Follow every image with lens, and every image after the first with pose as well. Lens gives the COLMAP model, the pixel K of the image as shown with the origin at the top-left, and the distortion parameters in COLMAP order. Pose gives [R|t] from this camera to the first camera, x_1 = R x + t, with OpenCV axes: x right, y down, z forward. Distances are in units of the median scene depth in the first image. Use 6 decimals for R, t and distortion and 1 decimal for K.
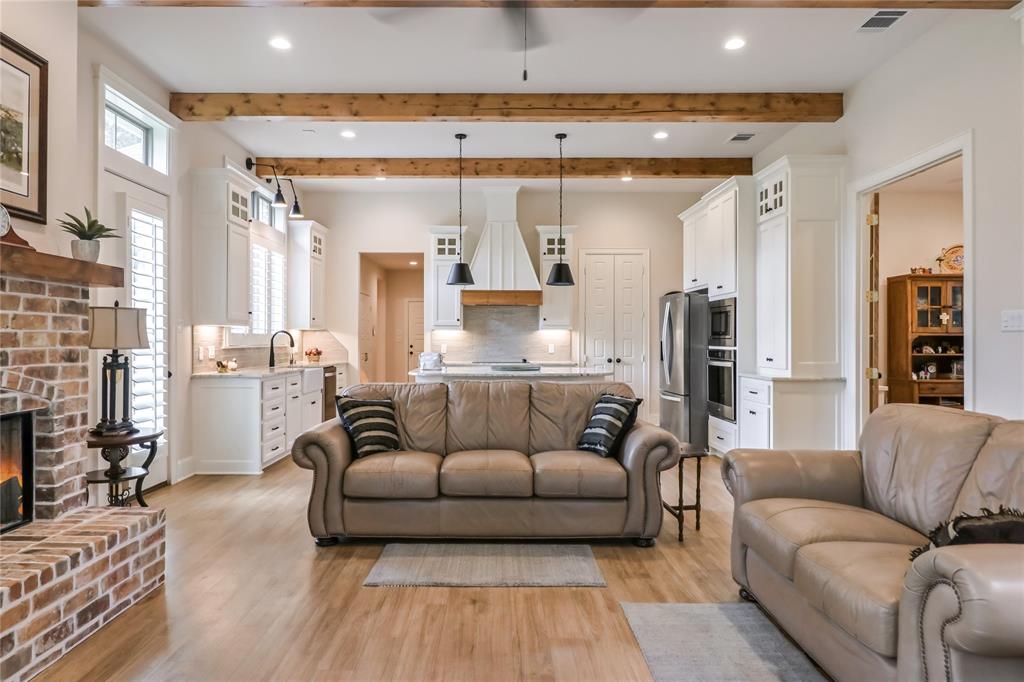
lens RADIAL K [[637.0, 0, 497.5], [0, 637.0, 333.8], [0, 0, 1]] dist [-0.001953, -0.001883]
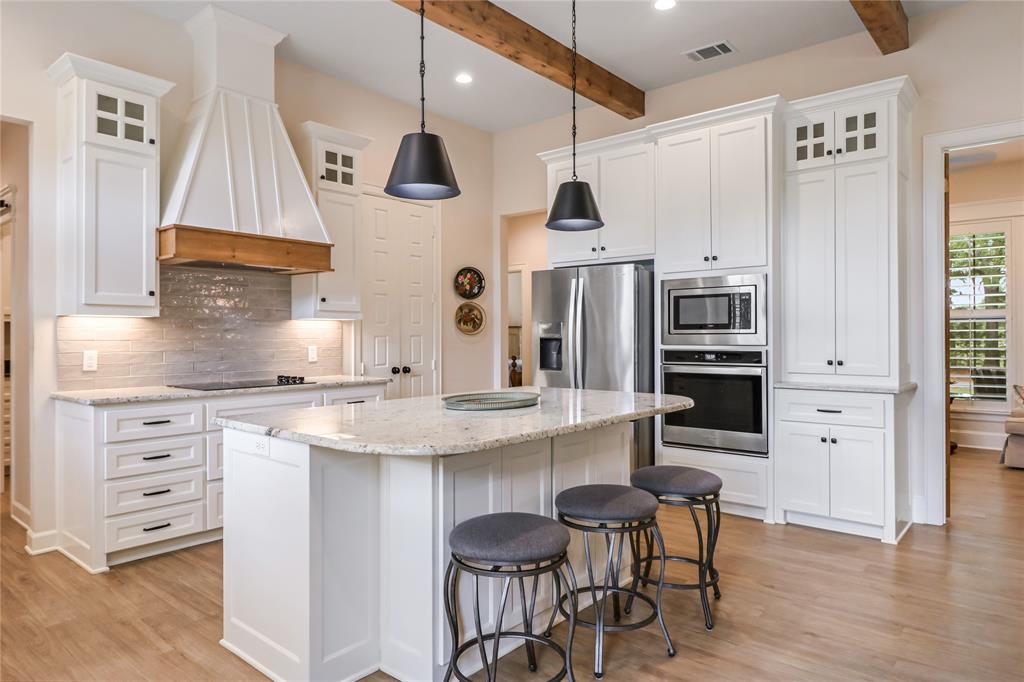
lens RADIAL K [[637.0, 0, 497.5], [0, 637.0, 333.8], [0, 0, 1]] dist [-0.001953, -0.001883]
pose [[0.657063, -0.003184, 0.753829, -0.378731], [-0.001087, 0.999986, 0.005171, 0.005228], [-0.753835, -0.004217, 0.657051, 0.865515]]
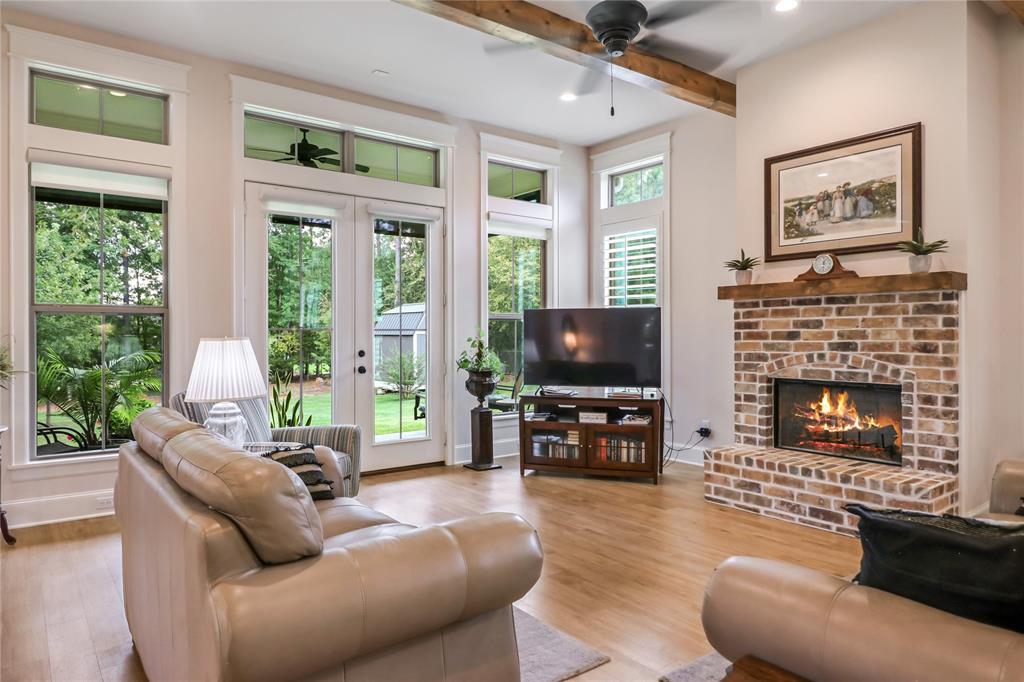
lens RADIAL K [[642.3, 0, 498.2], [0, 642.3, 339.6], [0, 0, 1]] dist [-0.000749, -0.000891]
pose [[-0.799319, 0.006234, -0.600874, 0.439827], [0.005449, 0.999980, 0.003126, 0.005795], [0.600882, -0.000776, -0.799338, 0.863485]]
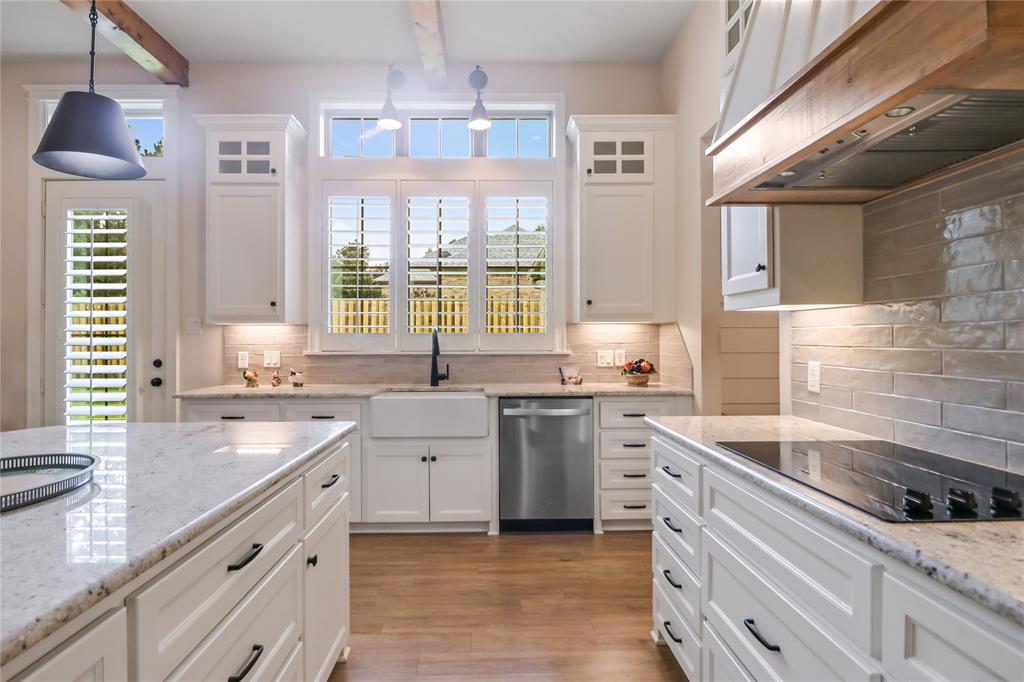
lens RADIAL K [[563.0, 0, 498.1], [0, 563.0, 336.0], [0, 0, 1]] dist [-0.001327, -0.001416]
pose [[0.017791, -0.008123, -0.999809, 0.263730], [0.010091, 0.999918, -0.007944, 0.010777], [0.999791, -0.009948, 0.017872, 1.437595]]
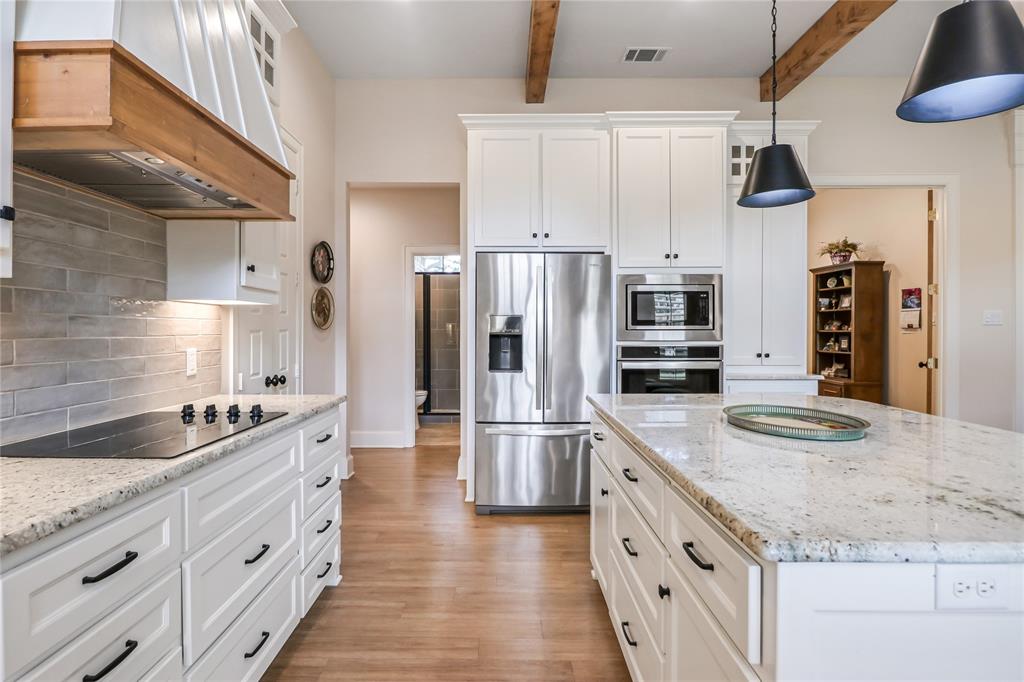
lens RADIAL K [[562.6, 0, 497.3], [0, 562.6, 331.1], [0, 0, 1]] dist [-0.006144, -0.001601]
pose [[0.014752, -0.003486, 0.999885, -0.322881], [-0.008430, 0.999958, 0.003611, 0.010075], [-0.999856, -0.008483, 0.014722, 1.413099]]
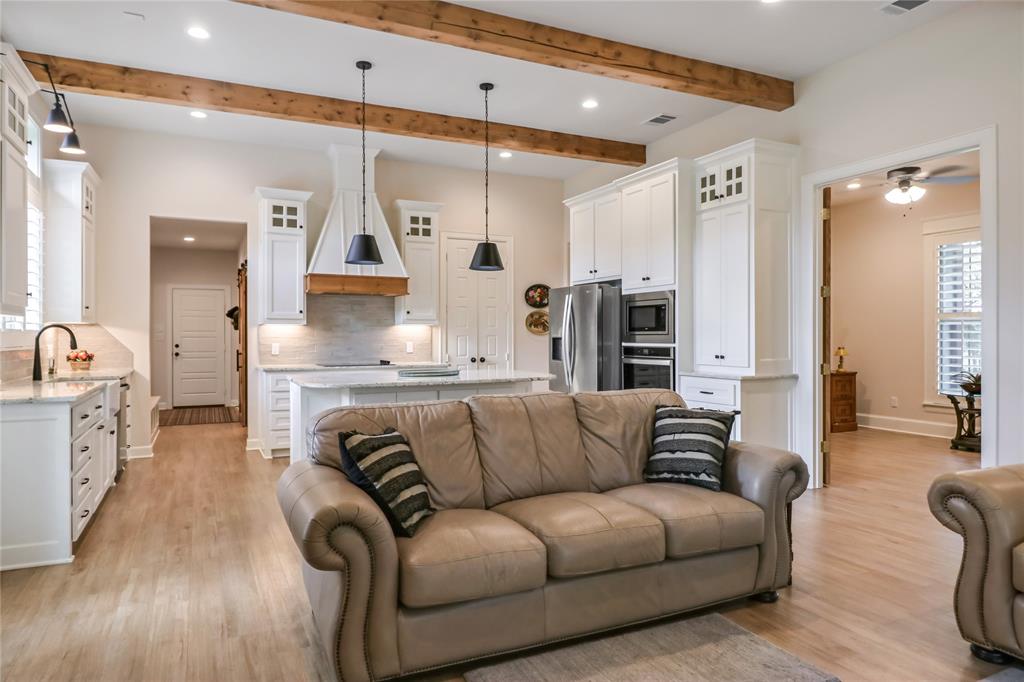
lens RADIAL K [[639.8, 0, 498.3], [0, 639.8, 334.9], [0, 0, 1]] dist [-0.000265, -0.002550]
pose [[0.906142, -0.003189, 0.422962, -0.281715], [0.000072, 0.999973, 0.007383, 0.001388], [-0.422974, -0.006660, 0.906117, 0.302019]]
